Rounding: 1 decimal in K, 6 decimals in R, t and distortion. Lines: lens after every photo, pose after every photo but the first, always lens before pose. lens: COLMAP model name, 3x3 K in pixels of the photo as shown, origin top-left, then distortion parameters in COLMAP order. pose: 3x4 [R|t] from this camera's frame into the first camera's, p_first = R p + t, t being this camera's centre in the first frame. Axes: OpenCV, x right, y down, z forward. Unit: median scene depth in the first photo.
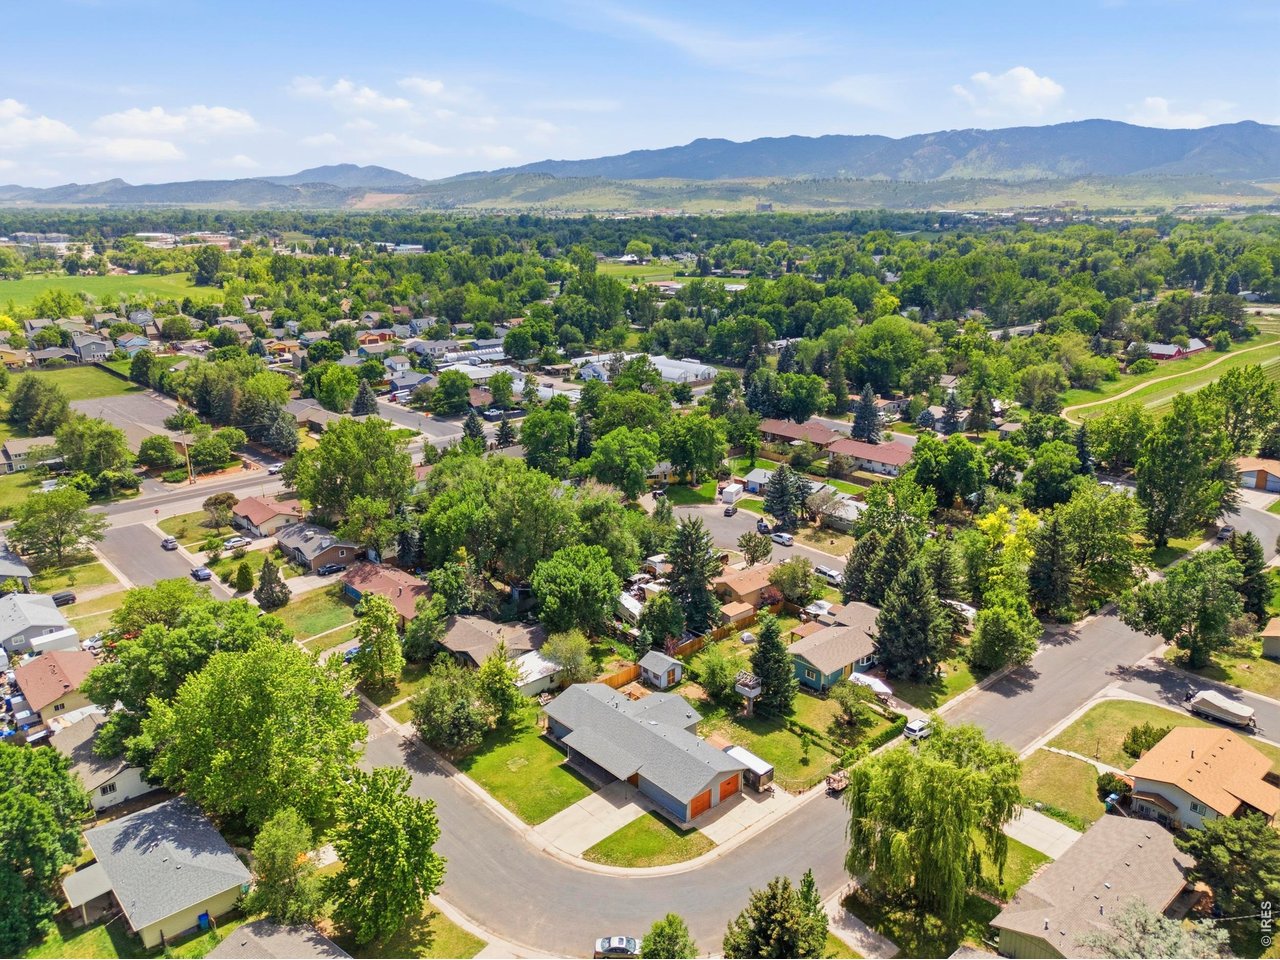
lens RADIAL K [[947.2, 0, 646.1], [0, 947.2, 479.9], [0, 0, 1]] dist [0.062141, -0.054090]
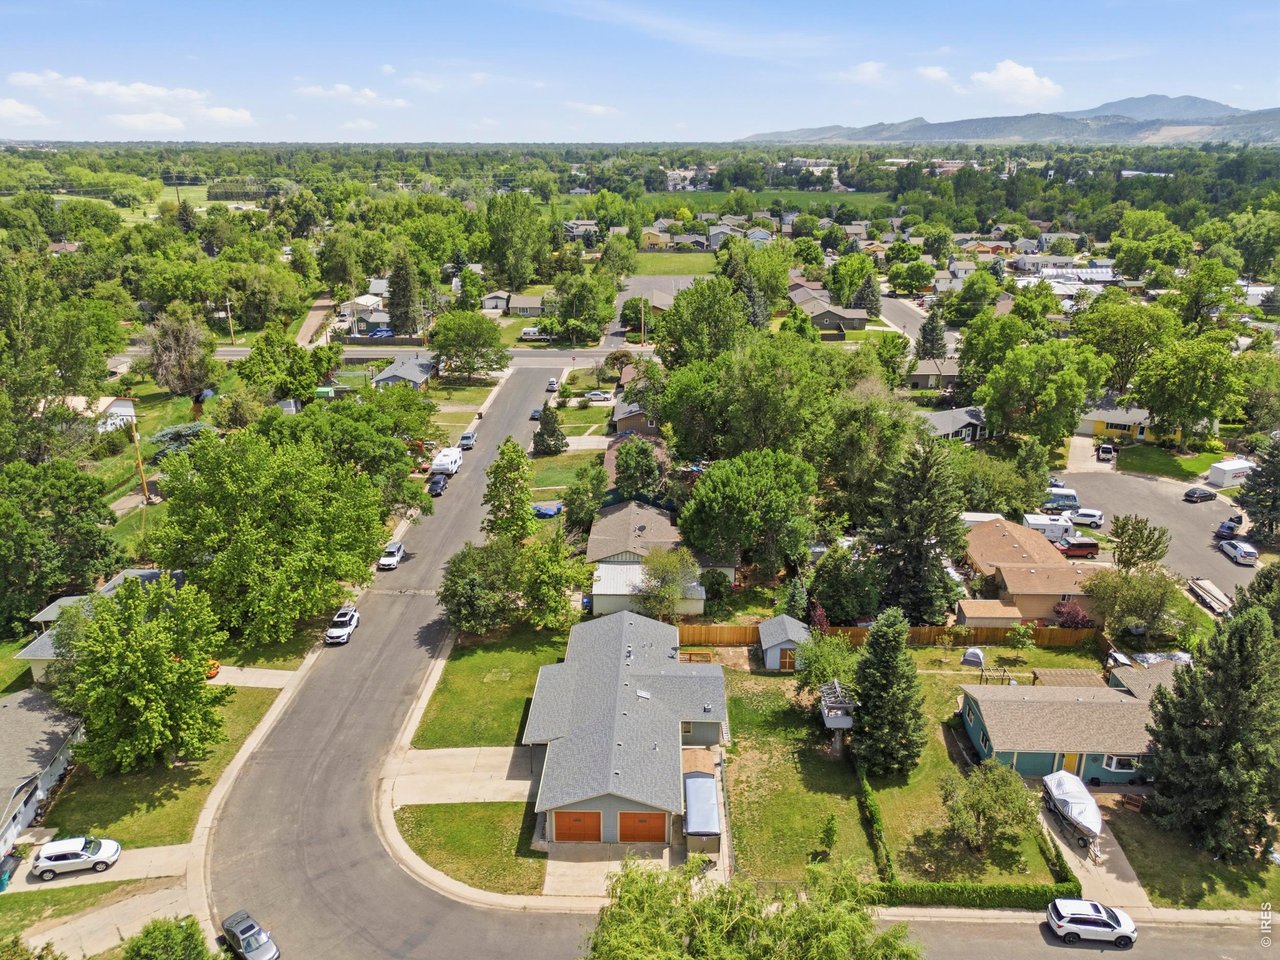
lens RADIAL K [[947.2, 0, 646.1], [0, 947.2, 479.9], [0, 0, 1]] dist [0.062141, -0.054090]
pose [[0.731910, 0.232933, -0.640352, 0.315298], [-0.195422, 0.972035, 0.130222, 0.015998], [0.652778, 0.029828, 0.756962, 0.382293]]
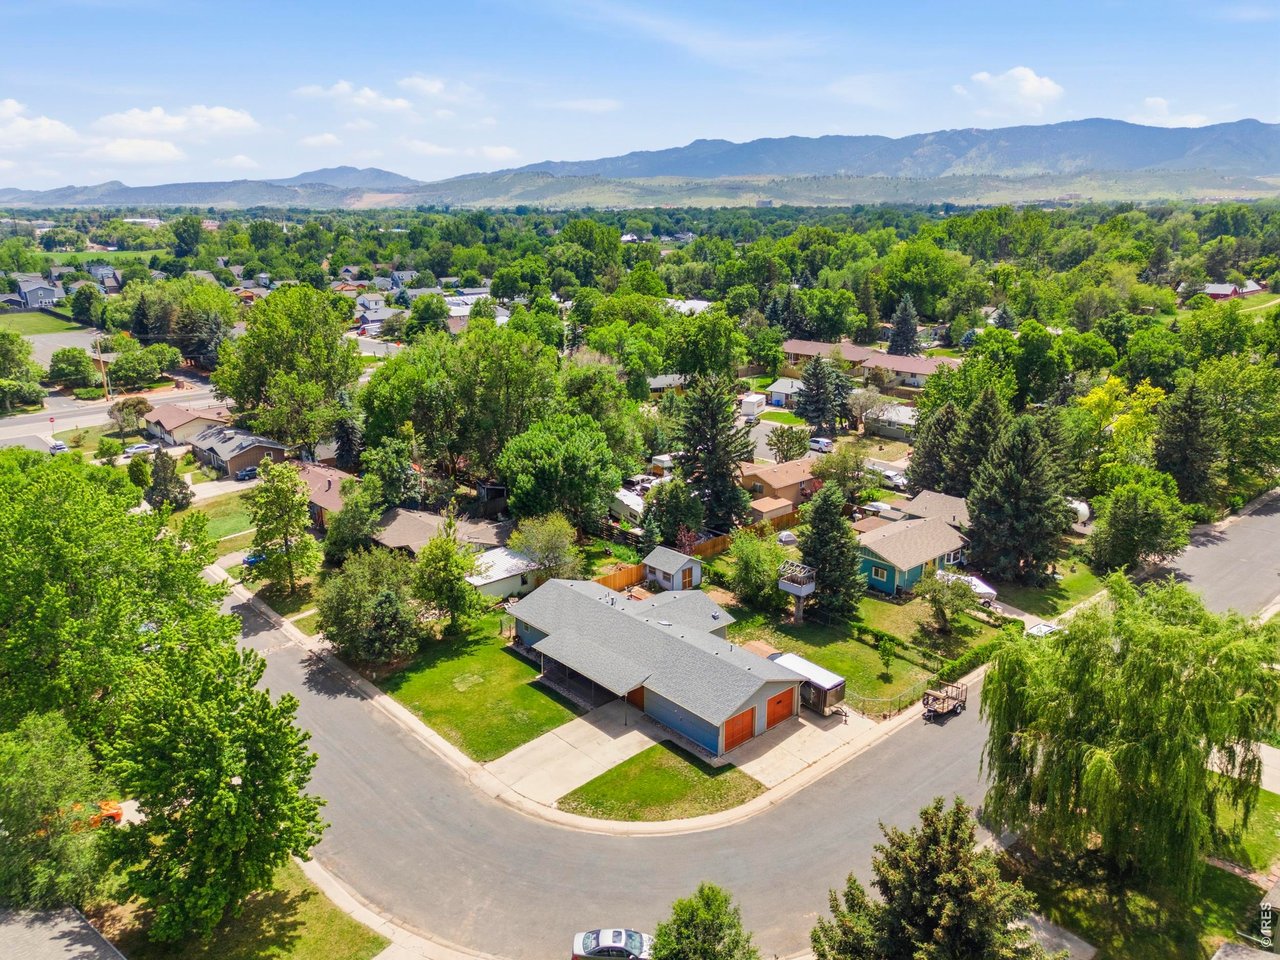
lens RADIAL K [[947.2, 0, 646.1], [0, 947.2, 479.9], [0, 0, 1]] dist [0.062141, -0.054090]
pose [[0.999994, -0.003436, -0.000384, -0.004378], [0.003435, 0.999990, -0.002751, 0.119697], [0.000393, 0.002749, 0.999996, 0.242835]]
